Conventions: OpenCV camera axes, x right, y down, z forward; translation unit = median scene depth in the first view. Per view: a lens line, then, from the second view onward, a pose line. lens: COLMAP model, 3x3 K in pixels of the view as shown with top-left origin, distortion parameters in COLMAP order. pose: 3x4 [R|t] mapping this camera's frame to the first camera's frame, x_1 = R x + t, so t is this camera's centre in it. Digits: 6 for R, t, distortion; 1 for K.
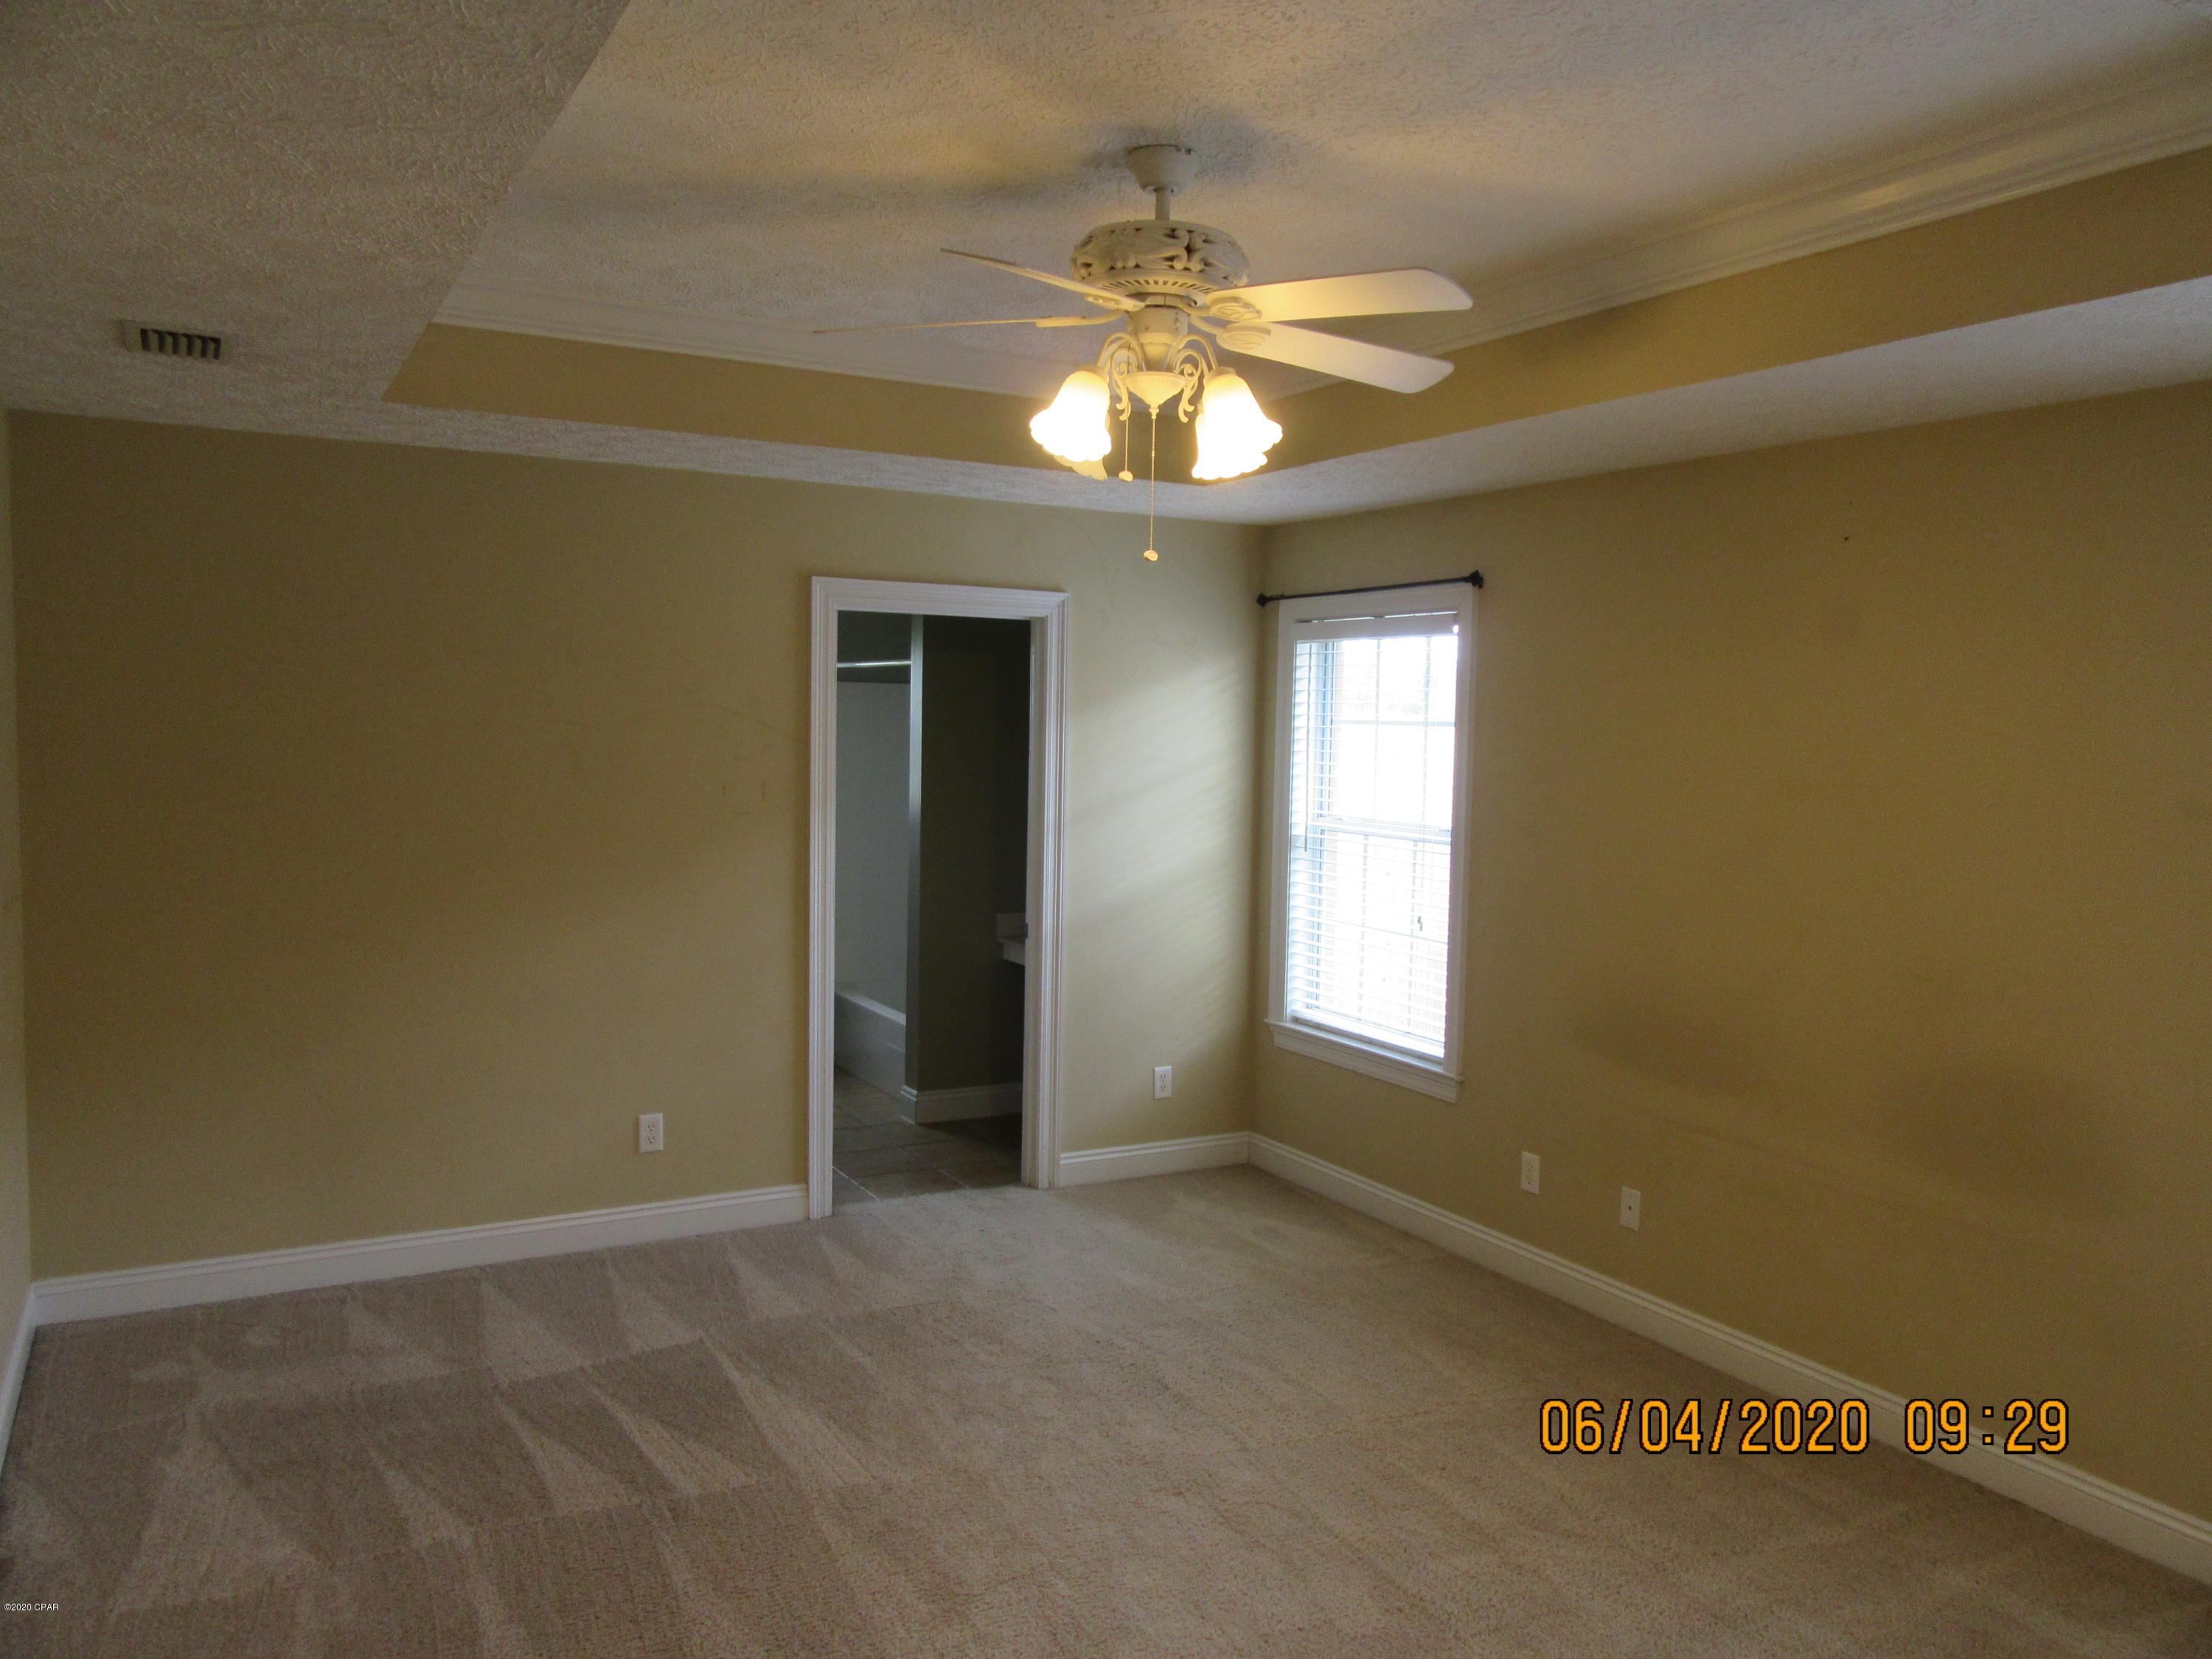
lens RADIAL K [[1647.1, 0, 1106.0], [0, 1647.1, 829.5], [0, 0, 1]] dist [-0.004496, -0.005722]
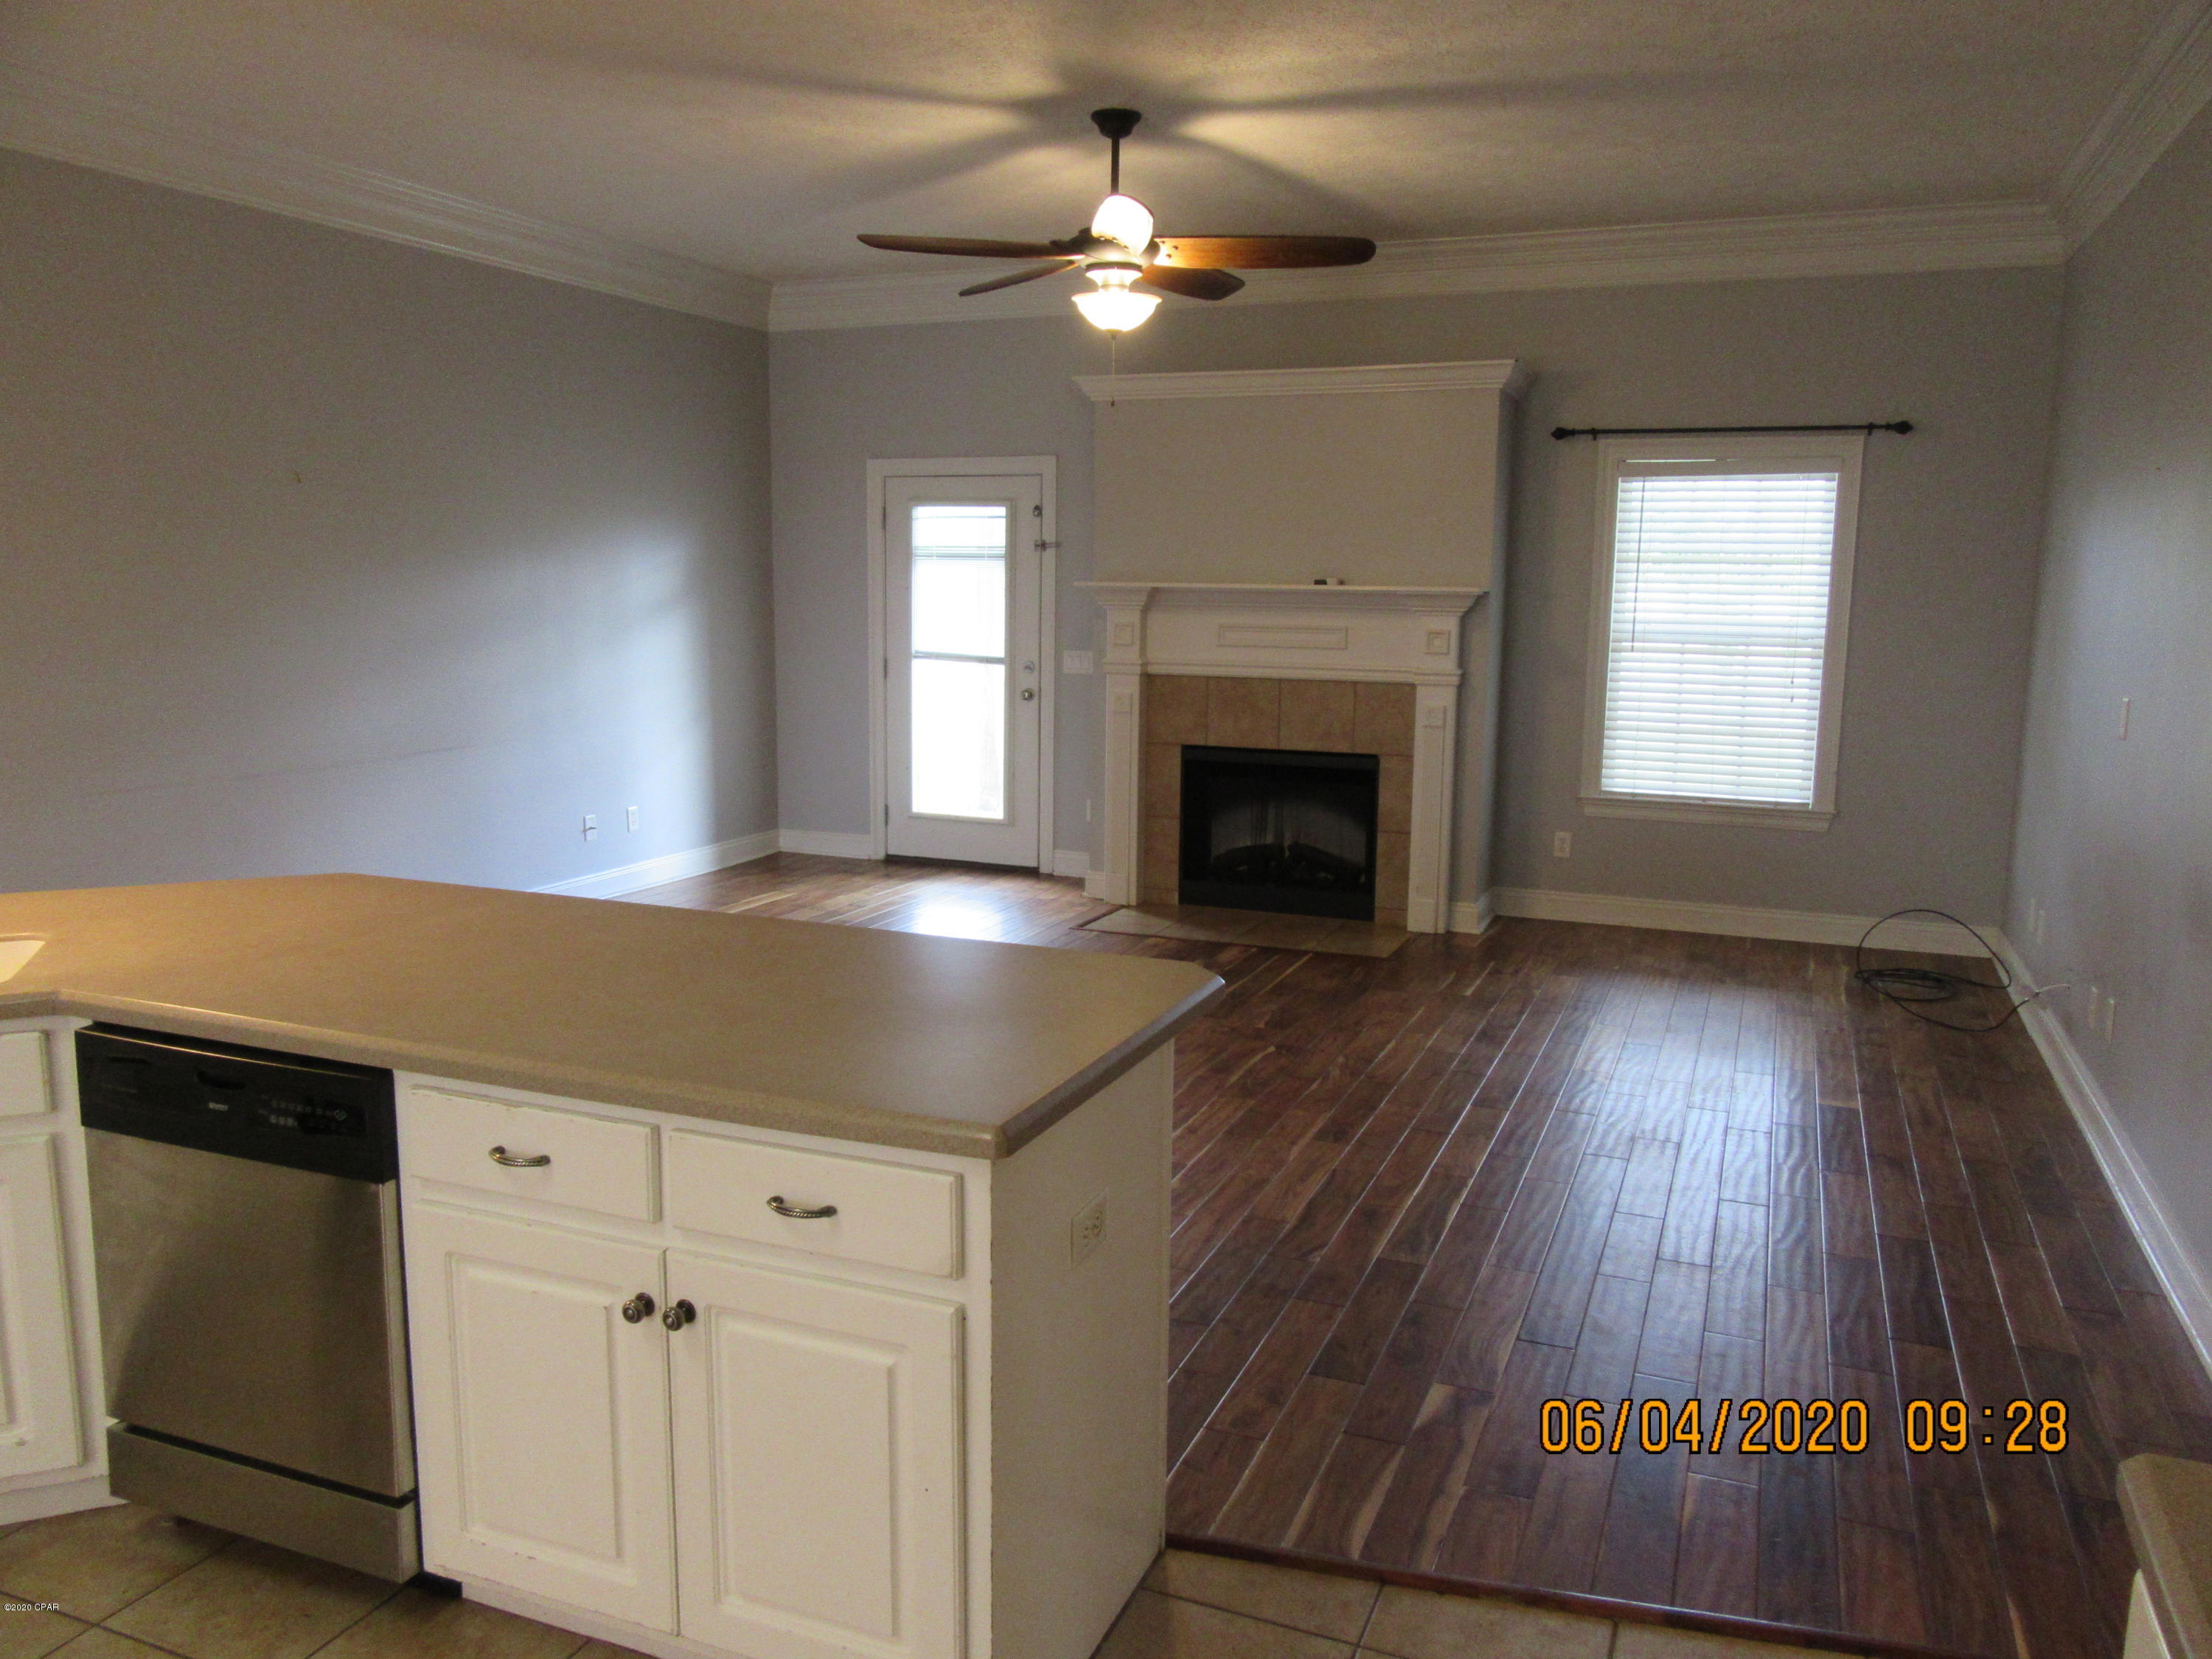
lens RADIAL K [[1647.1, 0, 1106.0], [0, 1647.1, 829.5], [0, 0, 1]] dist [-0.004496, -0.005722]
pose [[0.781237, -0.105632, 0.615232, -0.932644], [0.045264, 0.992570, 0.112940, -0.010931], [-0.622591, -0.060385, 0.780214, 0.281951]]
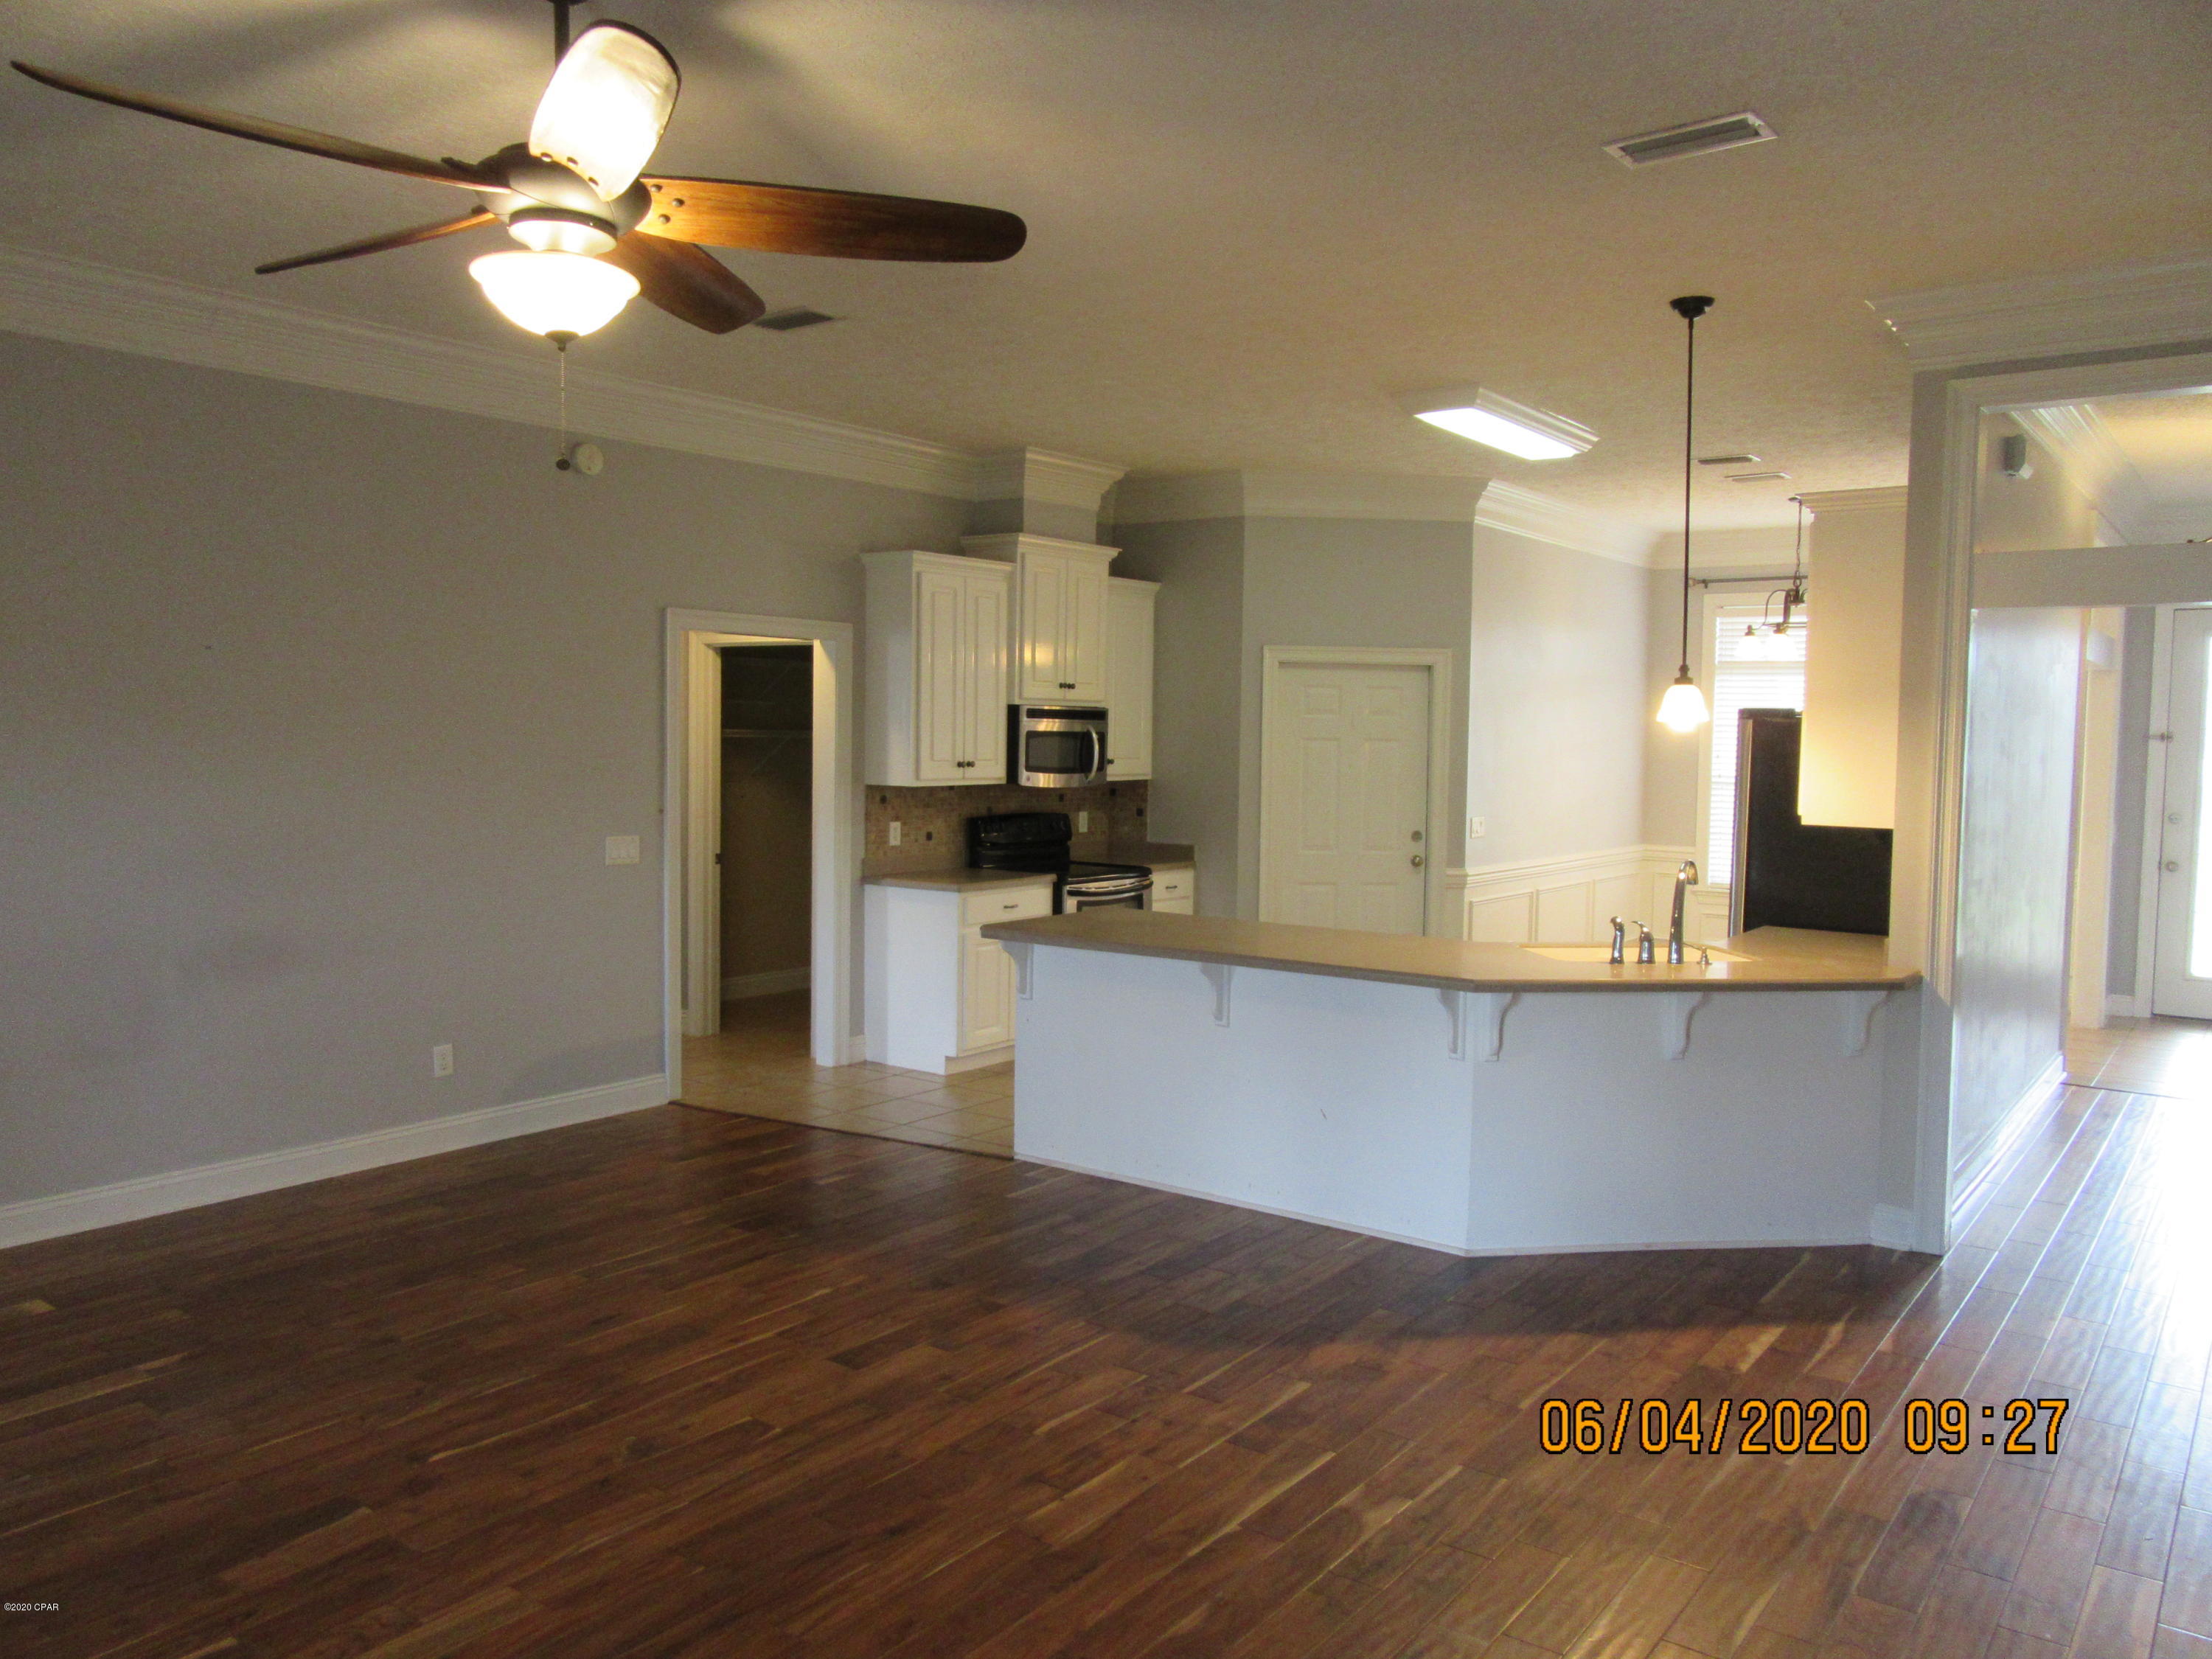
lens RADIAL K [[1647.1, 0, 1106.0], [0, 1647.1, 829.5], [0, 0, 1]] dist [-0.004496, -0.005722]
pose [[-0.908580, -0.006145, -0.417667, -0.291133], [-0.059380, 0.991637, 0.114585, -0.097830], [0.413470, 0.128911, -0.901346, 1.531891]]
